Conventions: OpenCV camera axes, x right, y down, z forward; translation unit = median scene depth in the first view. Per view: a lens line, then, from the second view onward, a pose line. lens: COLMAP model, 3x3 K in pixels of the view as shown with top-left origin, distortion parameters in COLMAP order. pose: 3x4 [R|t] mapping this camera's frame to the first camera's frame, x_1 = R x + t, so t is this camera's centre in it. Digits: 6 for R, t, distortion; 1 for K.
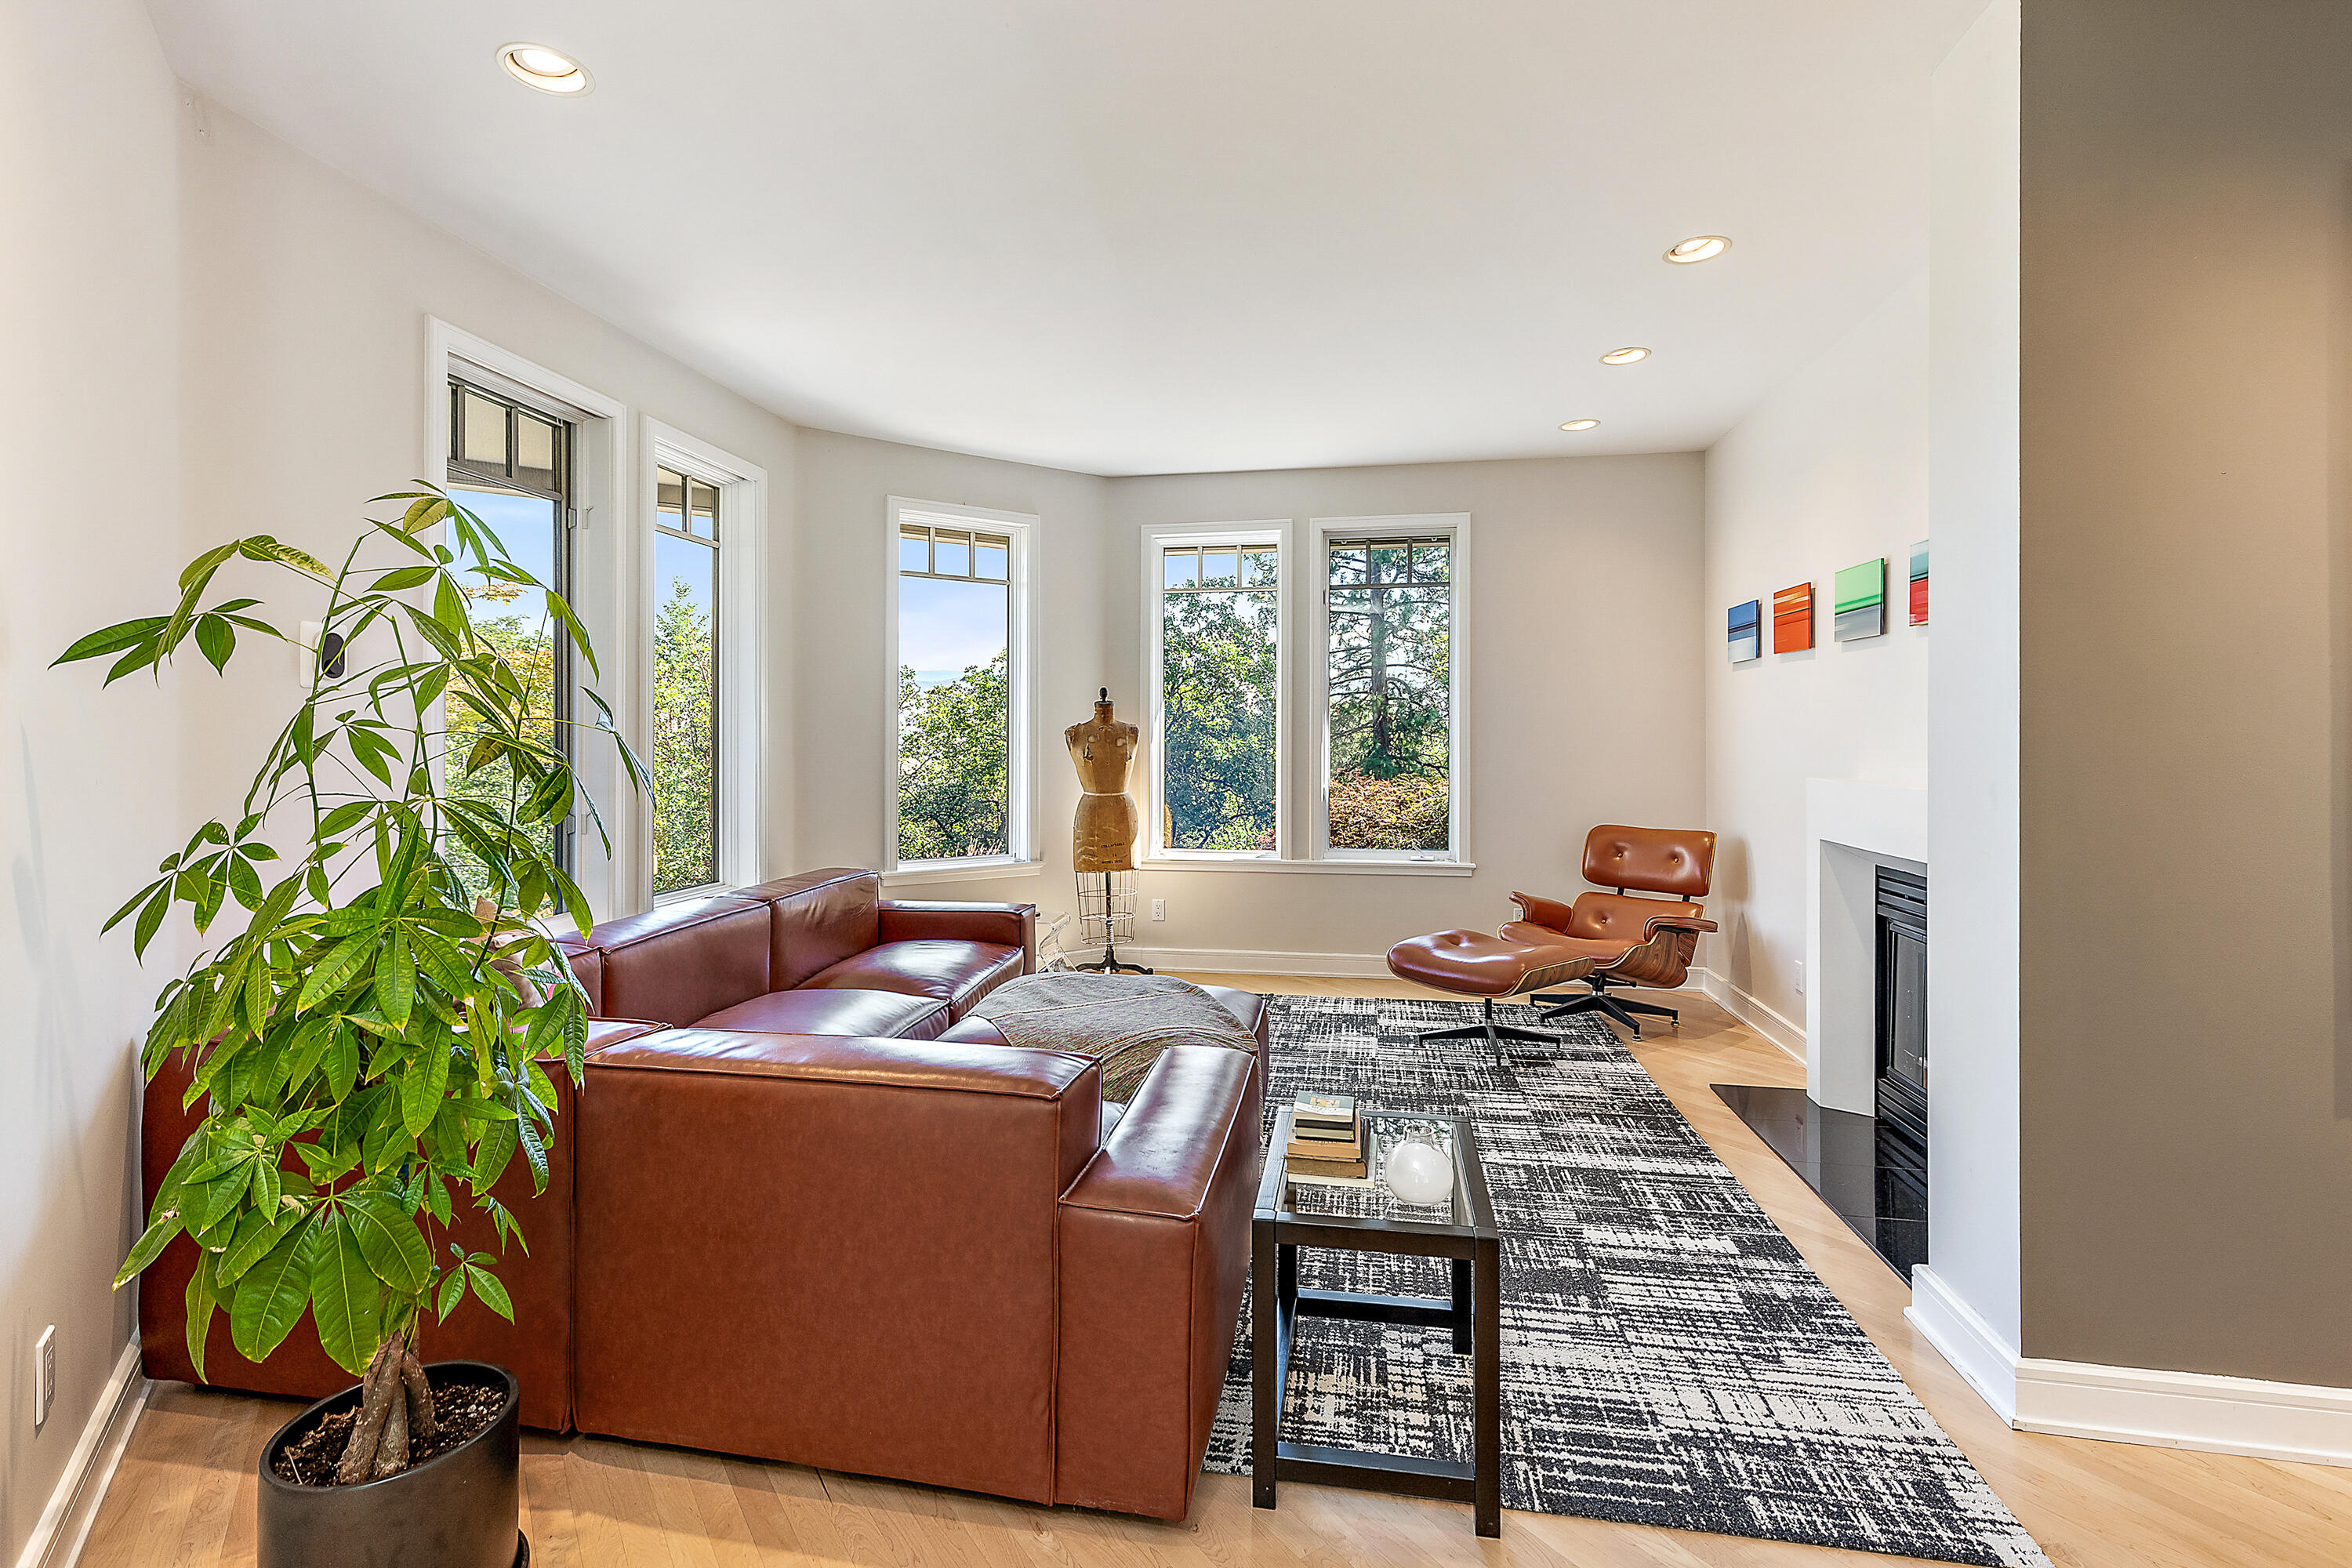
lens RADIAL K [[1087.7, 0, 1180.1], [0, 1087.7, 741.6], [0, 0, 1]] dist [0.008590, -0.000215]
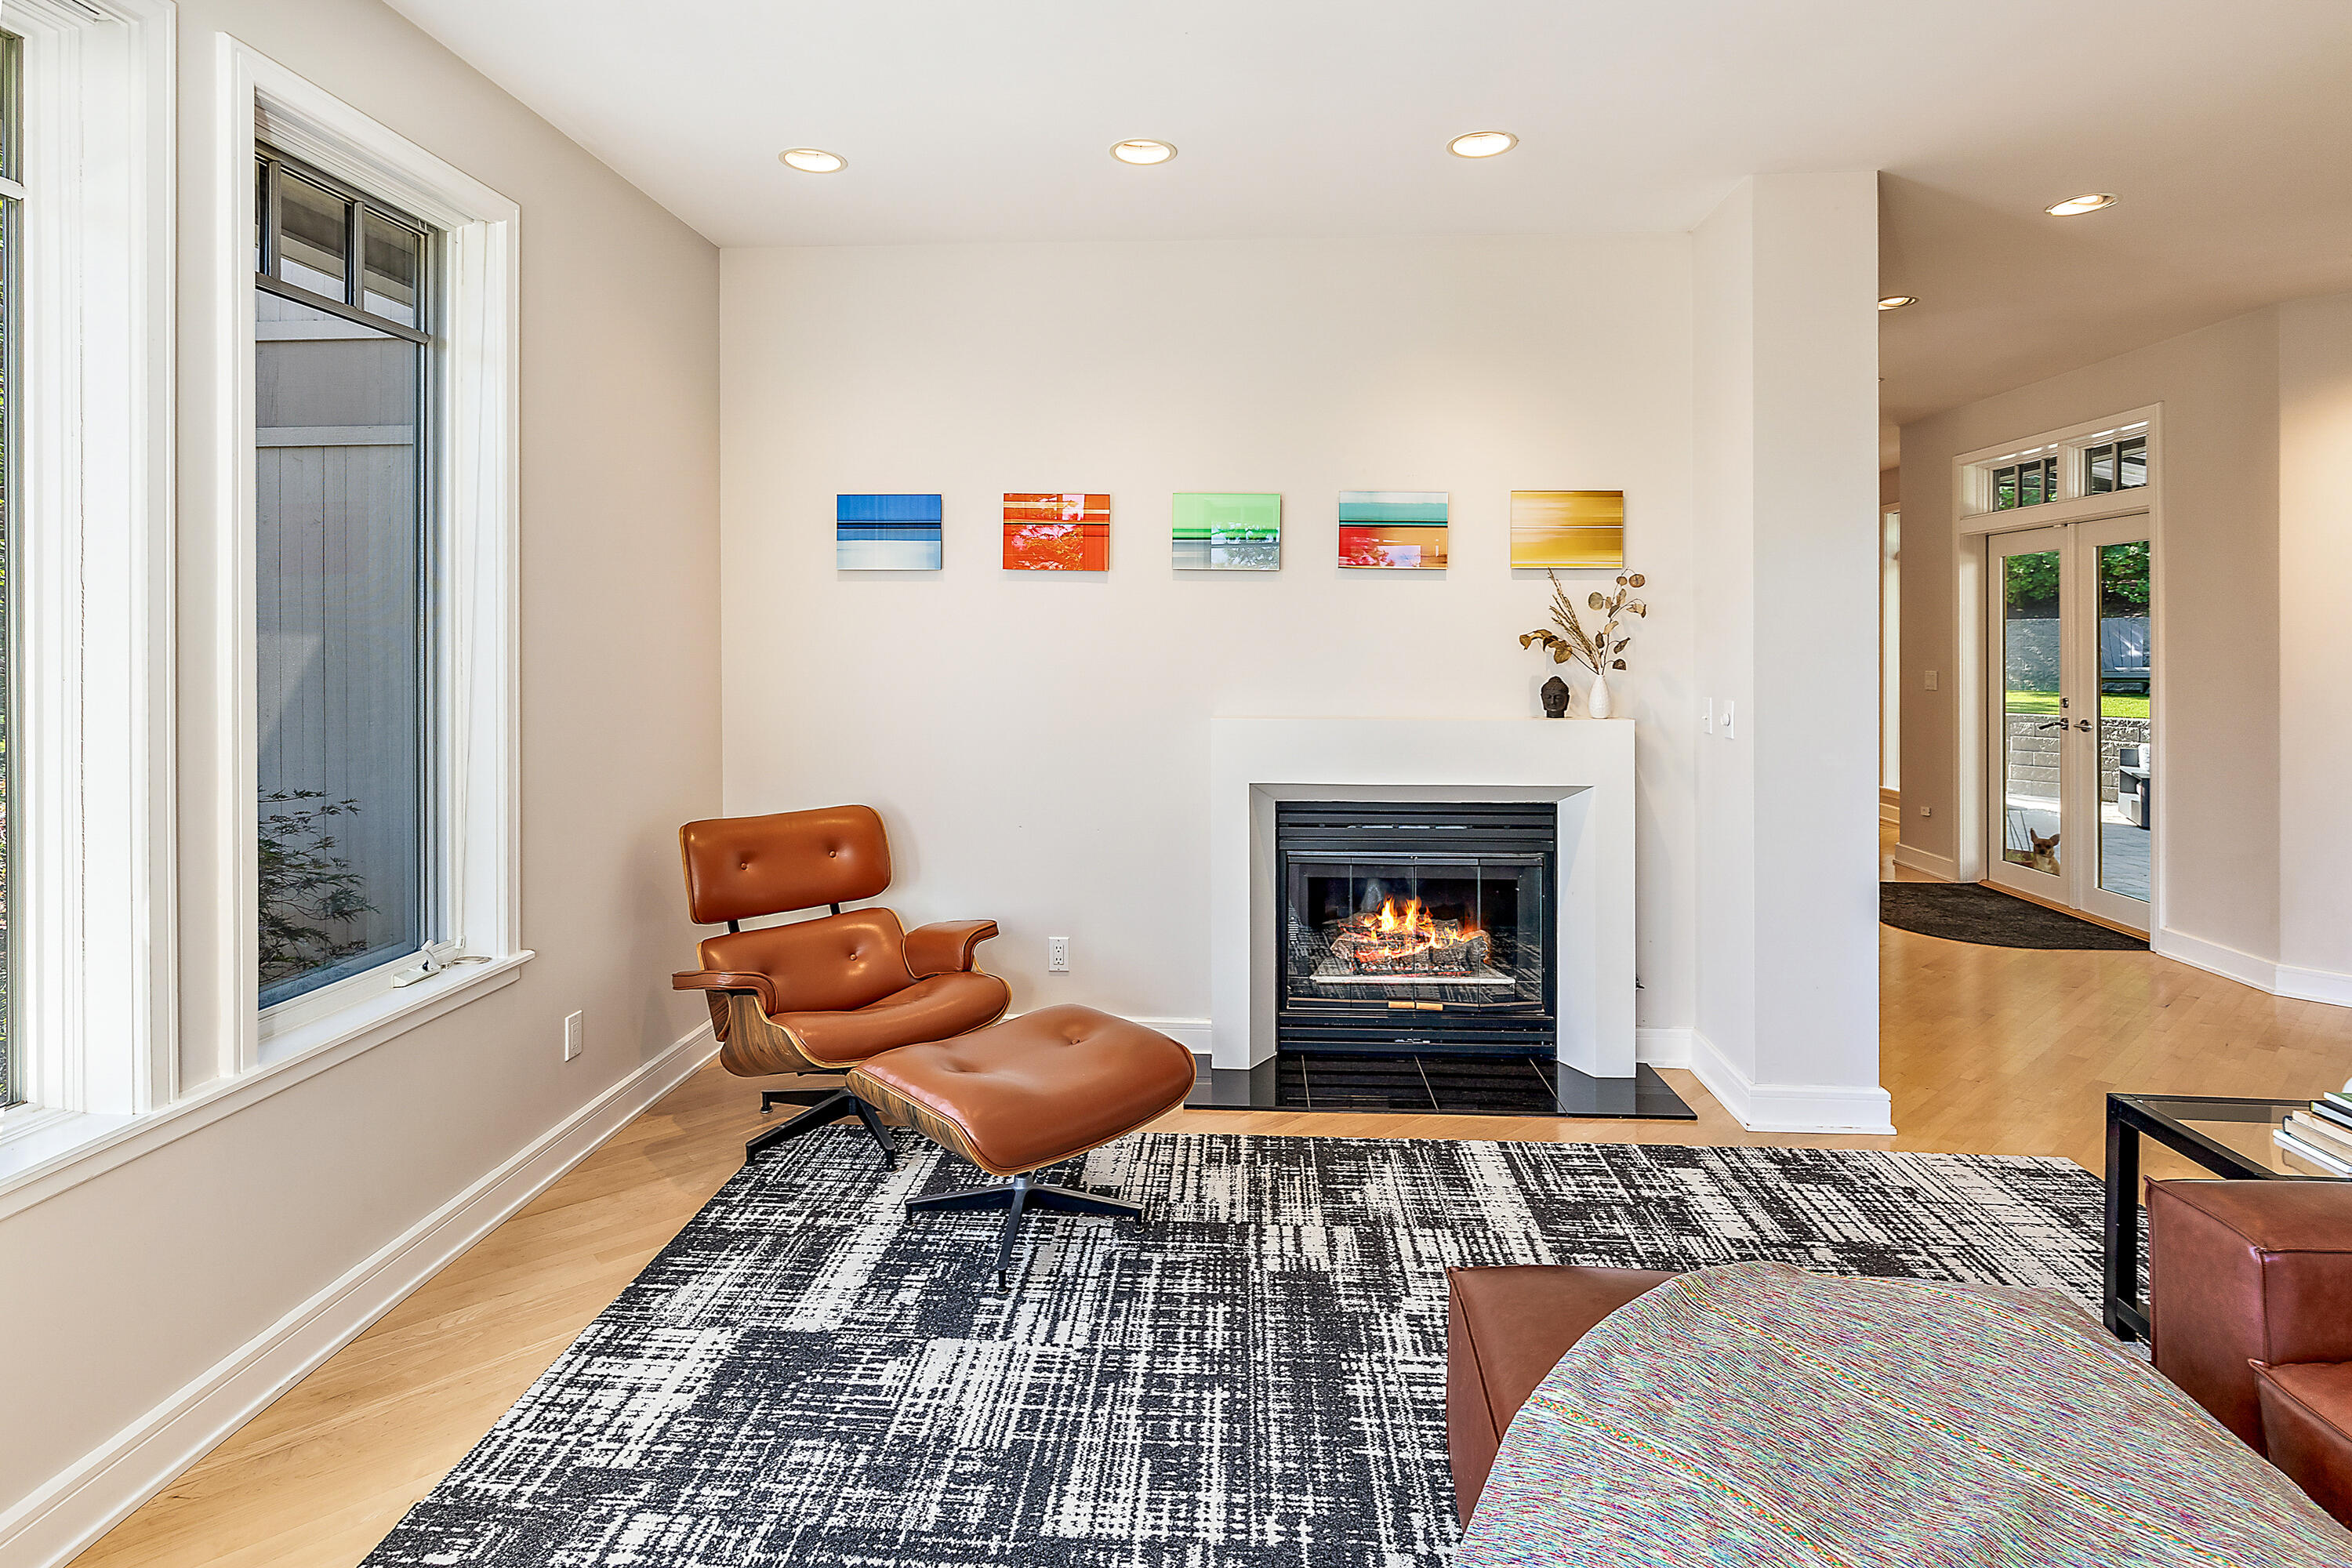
lens RADIAL K [[1147.5, 0, 1245.6], [0, 1147.5, 657.2], [0, 0, 1]] dist [-0.001770, 0.001154]
pose [[-0.108406, -0.001598, 0.994105, -0.390798], [0.006706, 0.999975, 0.002339, -0.019952], [-0.994084, 0.006920, -0.108393, 1.137772]]
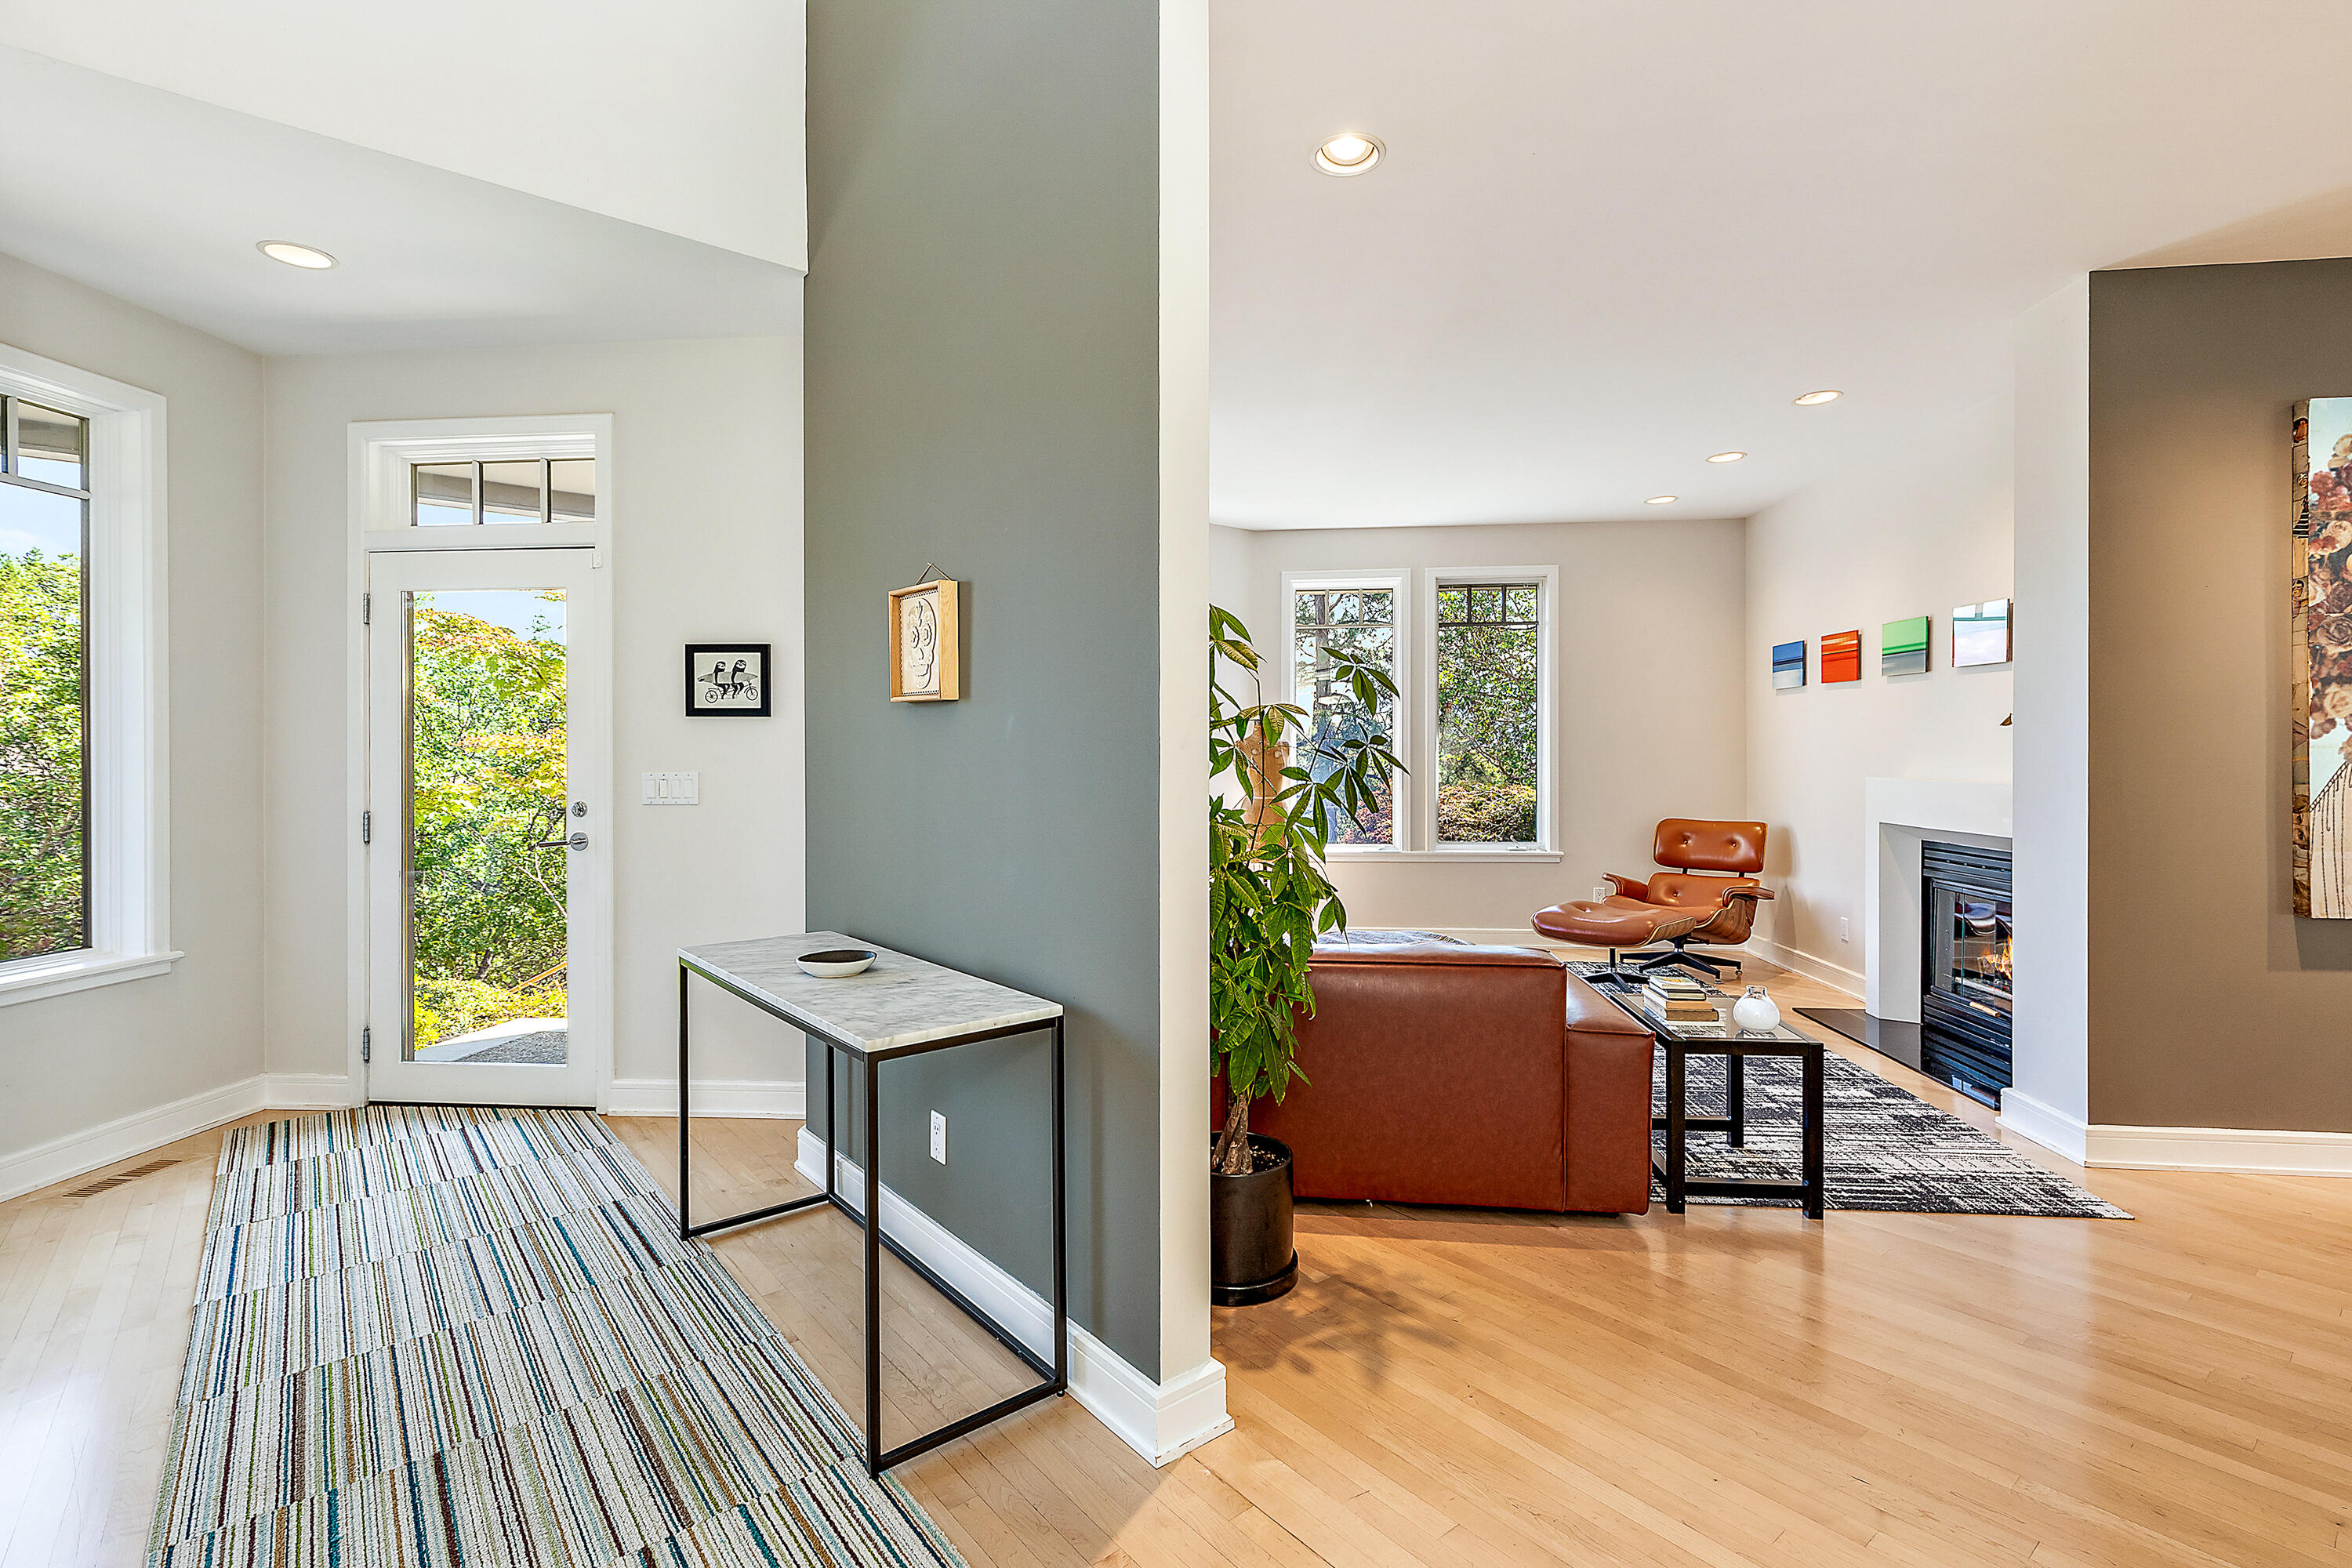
lens RADIAL K [[1087.7, 0, 1182.9], [0, 1087.7, 762.5], [0, 0, 1]] dist [0.008590, -0.000215]
pose [[0.996493, -0.005260, 0.083509, -0.398649], [0.004741, 0.999968, 0.006408, 0.002582], [-0.083540, -0.005990, 0.996486, -0.286663]]
